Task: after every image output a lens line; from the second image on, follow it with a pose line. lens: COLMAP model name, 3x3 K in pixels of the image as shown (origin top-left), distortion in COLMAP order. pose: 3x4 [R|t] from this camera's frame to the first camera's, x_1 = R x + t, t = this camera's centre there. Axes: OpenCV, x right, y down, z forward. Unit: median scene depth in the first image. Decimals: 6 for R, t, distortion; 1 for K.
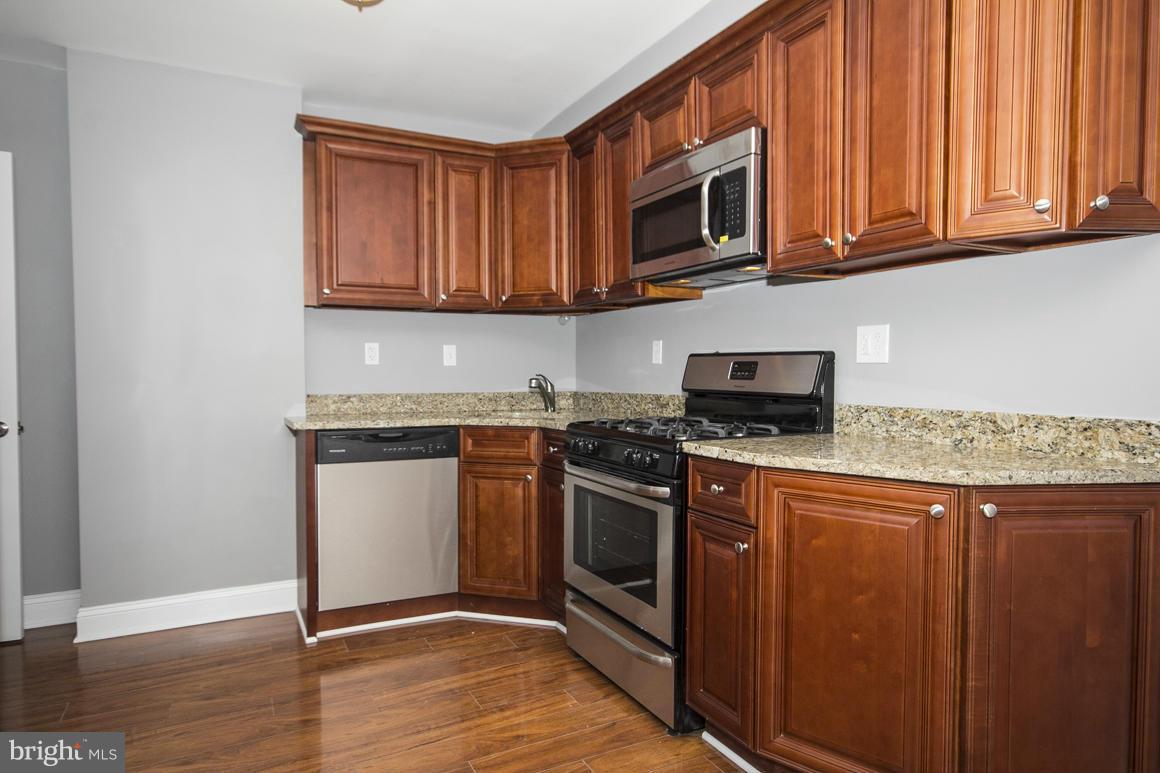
lens RADIAL K [[703.2, 0, 579.8], [0, 703.2, 390.6], [0, 0, 1]] dist [0.002942, 0.002353]
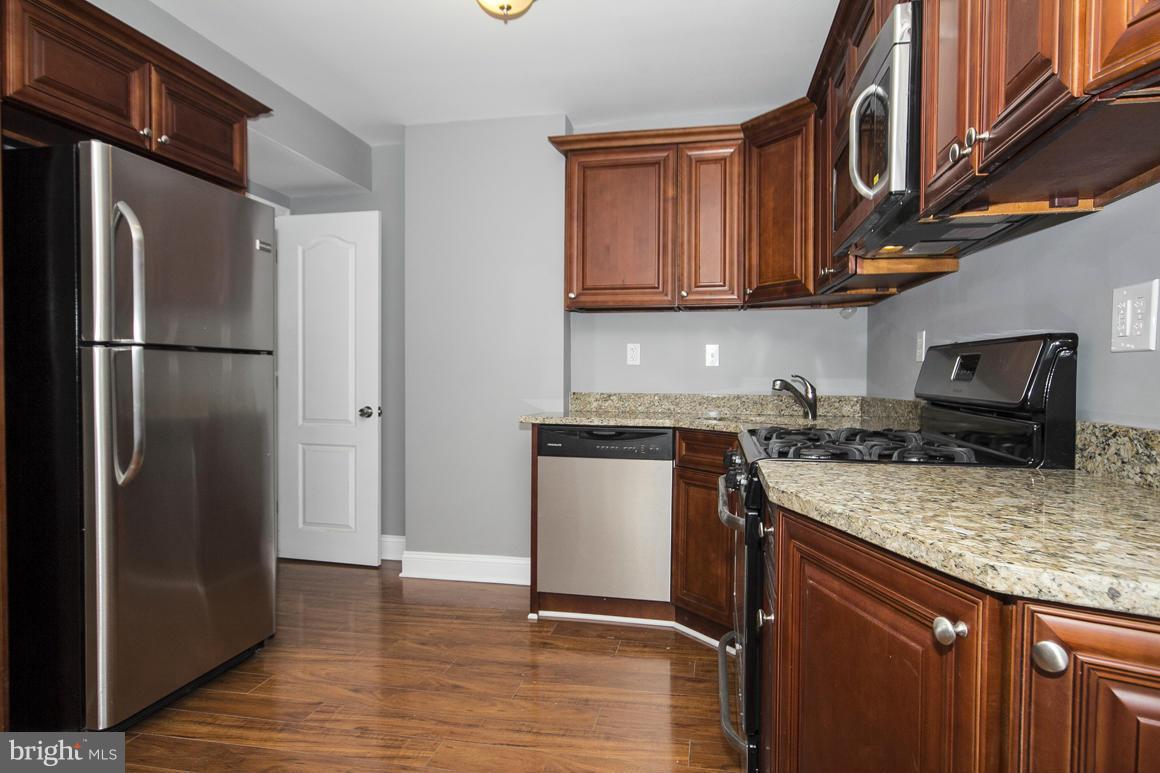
lens RADIAL K [[660.7, 0, 583.9], [0, 660.7, 390.5], [0, 0, 1]] dist [0.000482, 0.000591]
pose [[0.786127, 0.019598, -0.617754, 0.313330], [-0.024372, 0.999703, 0.000700, 0.002193], [0.617585, 0.014505, 0.786371, 0.243868]]
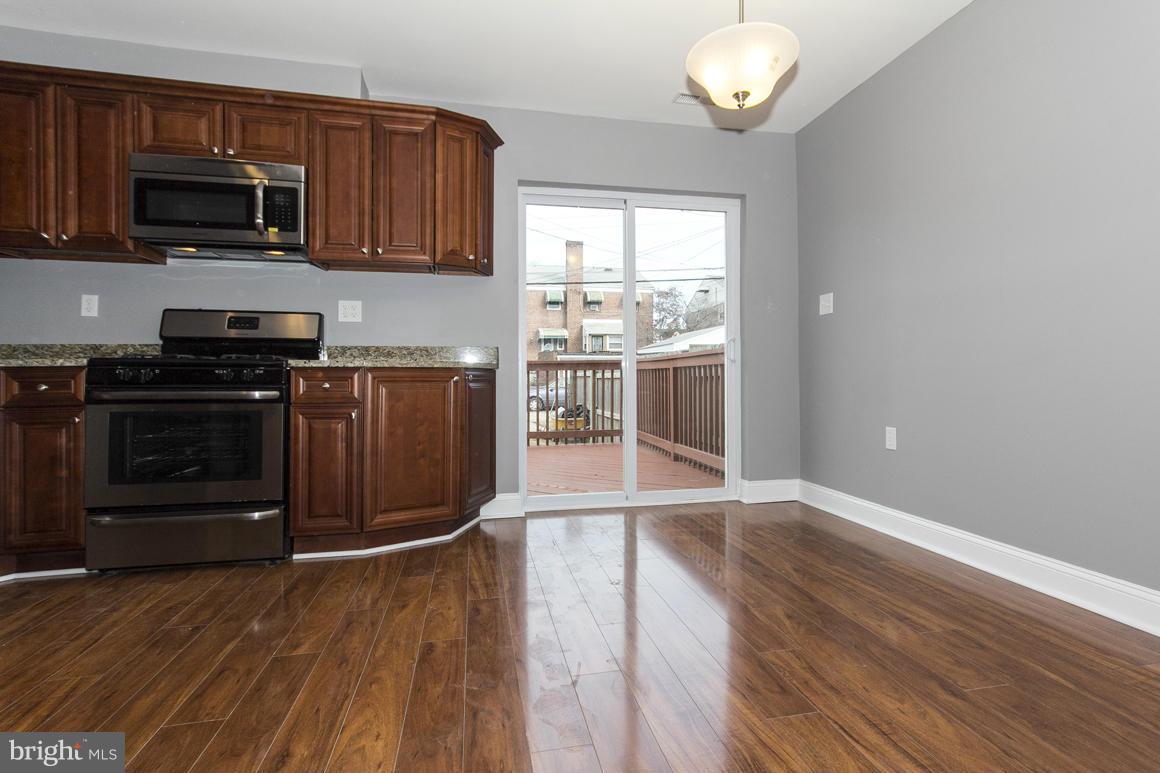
lens RADIAL K [[563.4, 0, 593.3], [0, 563.4, 369.5], [0, 0, 1]] dist [0.000668, 0.000114]
pose [[0.255186, 0.015121, 0.966774, -0.620125], [0.031805, 0.999205, -0.024024, 0.104372], [-0.966369, 0.036879, 0.254502, 0.046316]]
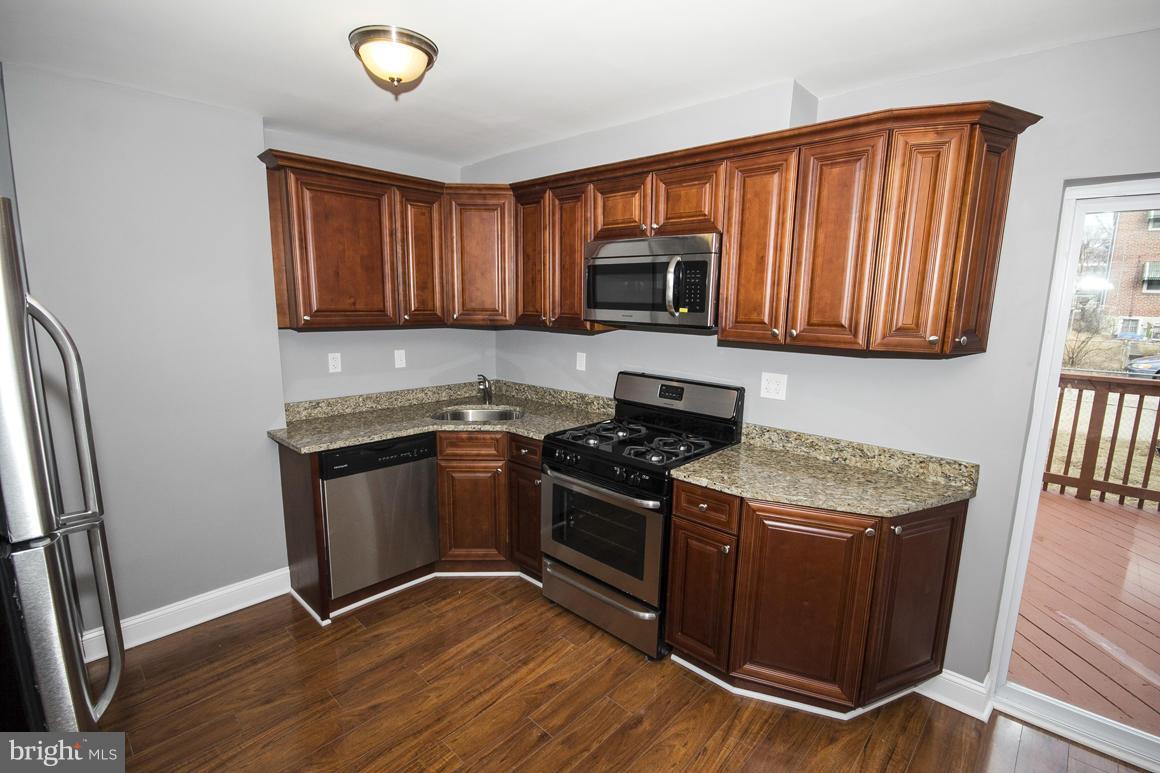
lens RADIAL K [[534.8, 0, 582.9], [0, 534.8, 391.8], [0, 0, 1]] dist [-0.015680, 0.000034]
pose [[0.940675, -0.041707, 0.336736, -0.265857], [-0.007212, 0.989735, 0.142734, -0.166249], [-0.339233, -0.136695, 0.930718, 0.072192]]
